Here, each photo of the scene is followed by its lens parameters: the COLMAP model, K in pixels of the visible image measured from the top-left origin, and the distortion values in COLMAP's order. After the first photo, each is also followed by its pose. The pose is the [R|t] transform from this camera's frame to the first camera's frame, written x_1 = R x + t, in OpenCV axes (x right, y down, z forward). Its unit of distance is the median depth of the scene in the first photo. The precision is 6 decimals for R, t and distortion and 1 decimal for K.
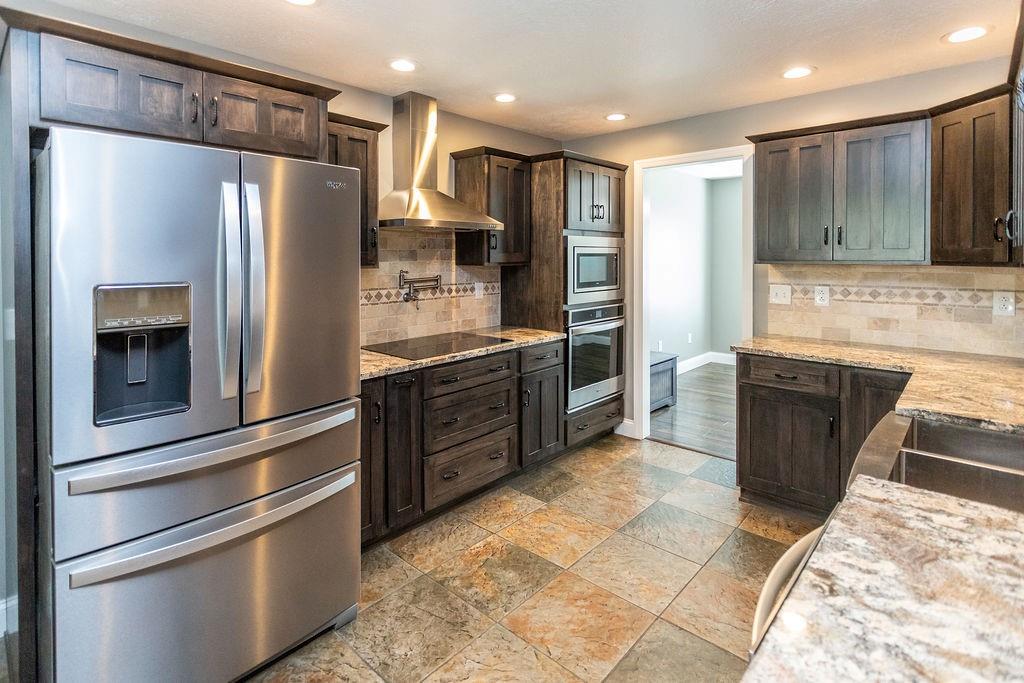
lens RADIAL K [[514.6, 0, 510.8], [0, 514.6, 289.9], [0, 0, 1]] dist [-0.000497, -0.000119]
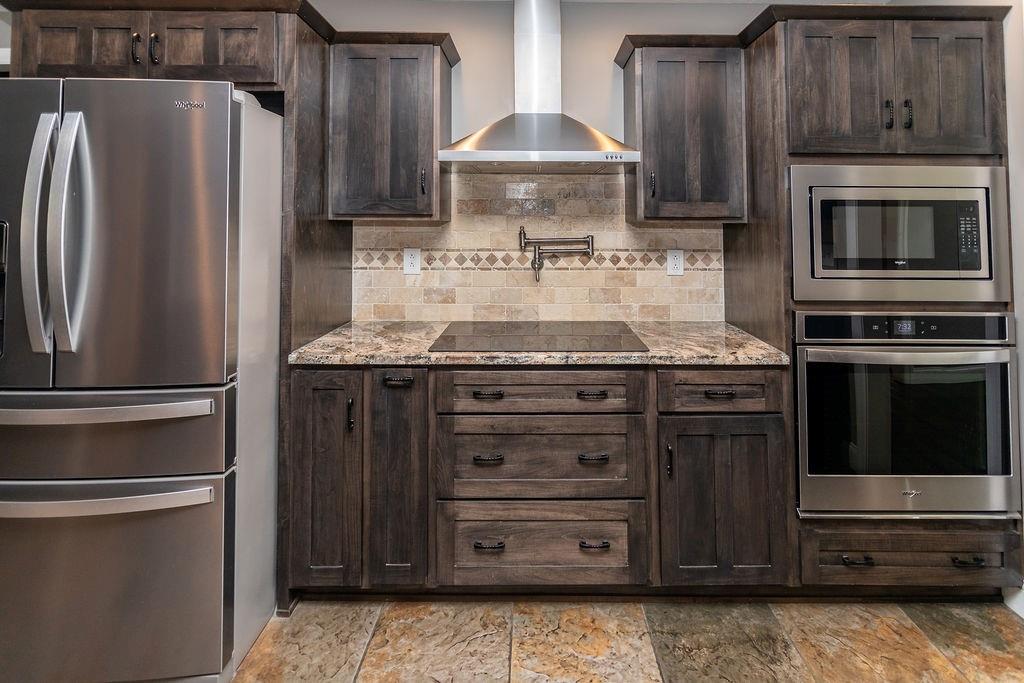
lens RADIAL K [[514.1, 0, 513.5], [0, 514.1, 216.5], [0, 0, 1]] dist [-0.000064, 0.000316]
pose [[0.678265, -0.002781, -0.734812, 0.329733], [-0.055756, 0.996915, -0.055238, -0.011034], [0.732699, 0.078436, 0.676018, 0.490226]]
